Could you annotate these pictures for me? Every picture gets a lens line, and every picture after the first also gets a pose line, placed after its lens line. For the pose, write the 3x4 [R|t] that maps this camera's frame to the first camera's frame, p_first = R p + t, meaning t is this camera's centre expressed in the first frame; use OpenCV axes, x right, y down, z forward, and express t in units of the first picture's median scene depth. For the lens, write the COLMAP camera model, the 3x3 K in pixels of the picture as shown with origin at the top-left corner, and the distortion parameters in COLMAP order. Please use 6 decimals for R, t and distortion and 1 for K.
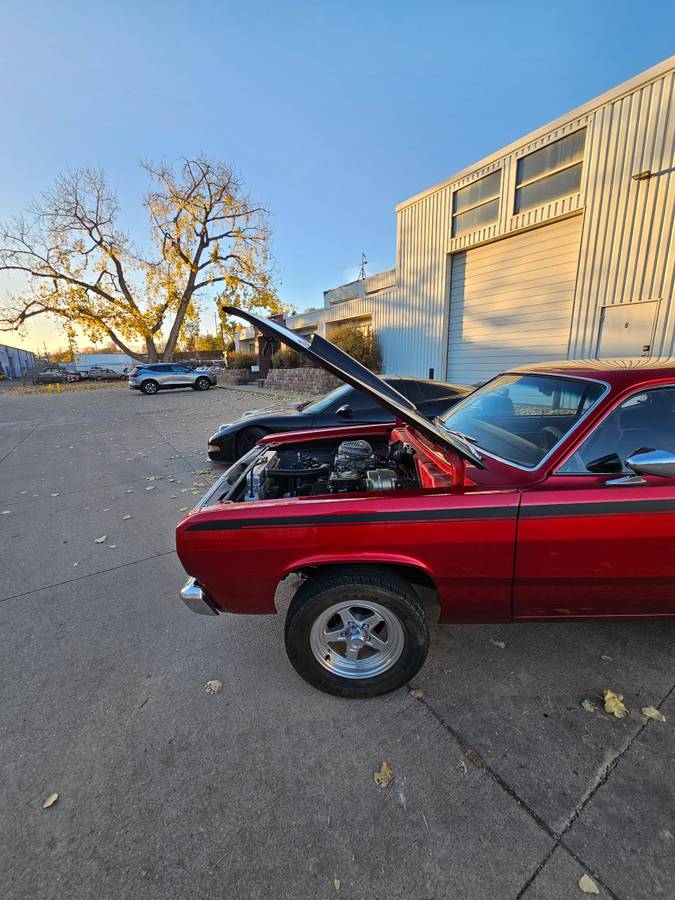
lens RADIAL K [[369.9, 0, 328.3], [0, 369.9, 447.9], [0, 0, 1]] dist [0.000090, -0.001339]
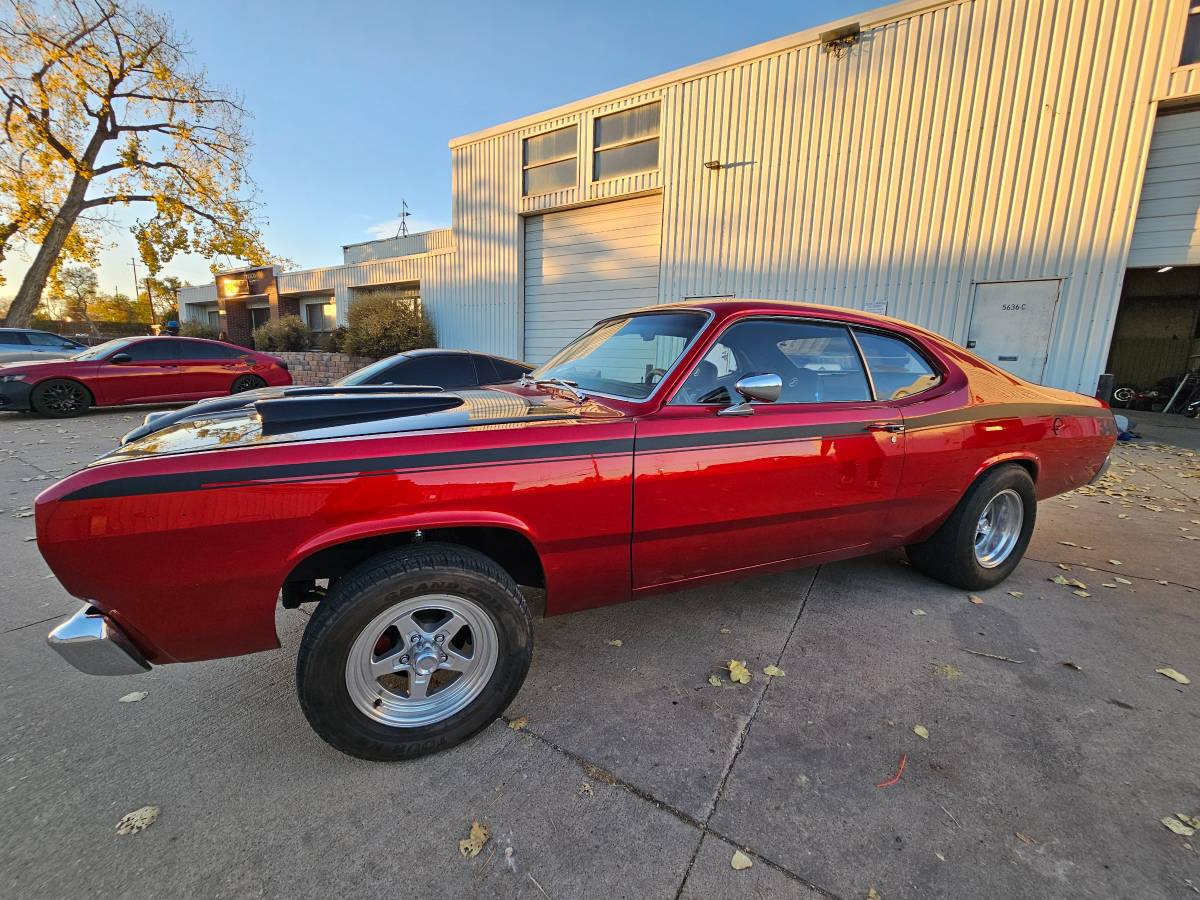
lens RADIAL K [[494.0, 0, 597.0], [0, 494.0, 453.1], [0, 0, 1]] dist [0.001264, -0.000485]
pose [[0.898113, -0.025854, 0.439005, -0.004038], [0.047537, 0.998129, -0.038467, 0.032424], [-0.437189, 0.055416, 0.897661, 0.010997]]
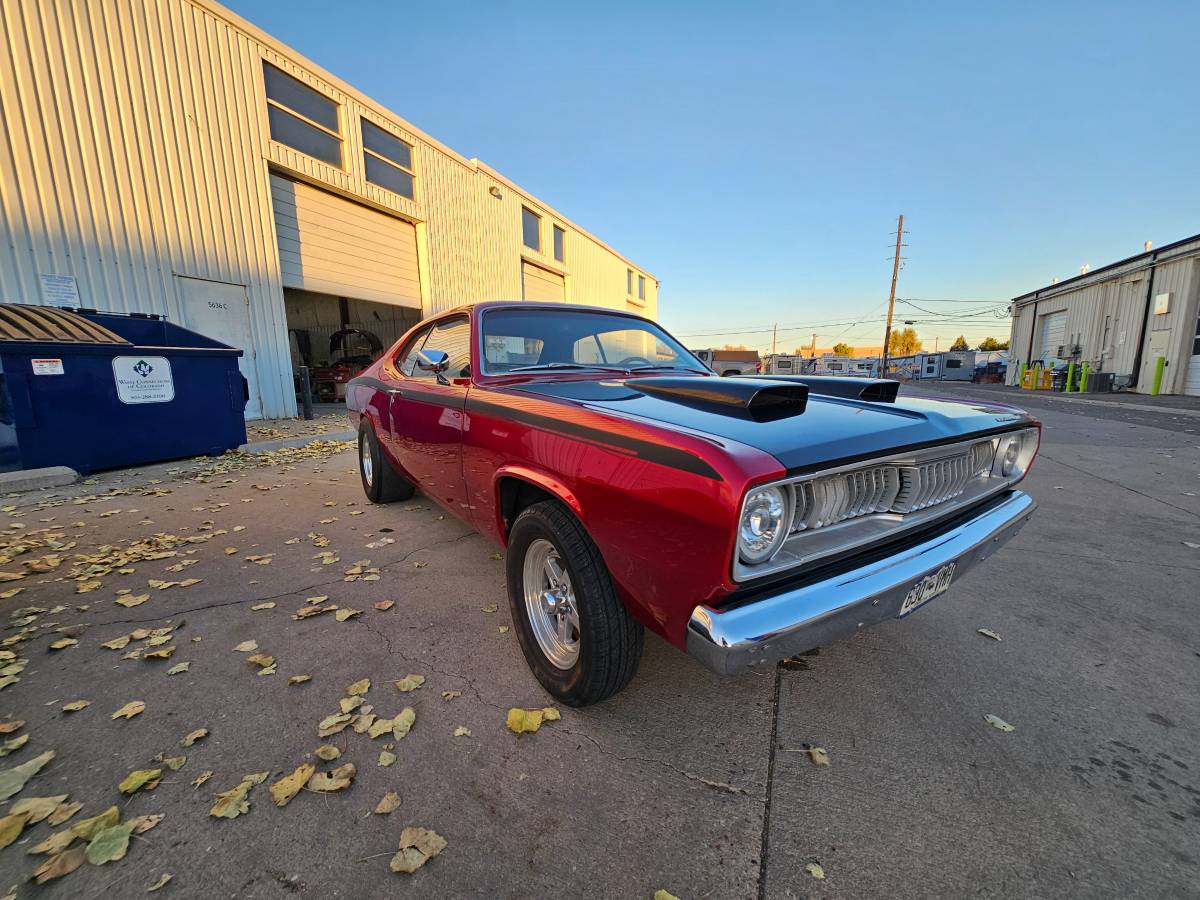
lens RADIAL K [[496.3, 0, 596.3], [0, 496.3, 452.8], [0, 0, 1]] dist [0.001971, -0.002446]
pose [[-0.598175, -0.120989, 0.792180, -0.649230], [0.179408, 0.943227, 0.279529, -0.242159], [-0.781025, 0.309330, -0.542508, 1.205356]]
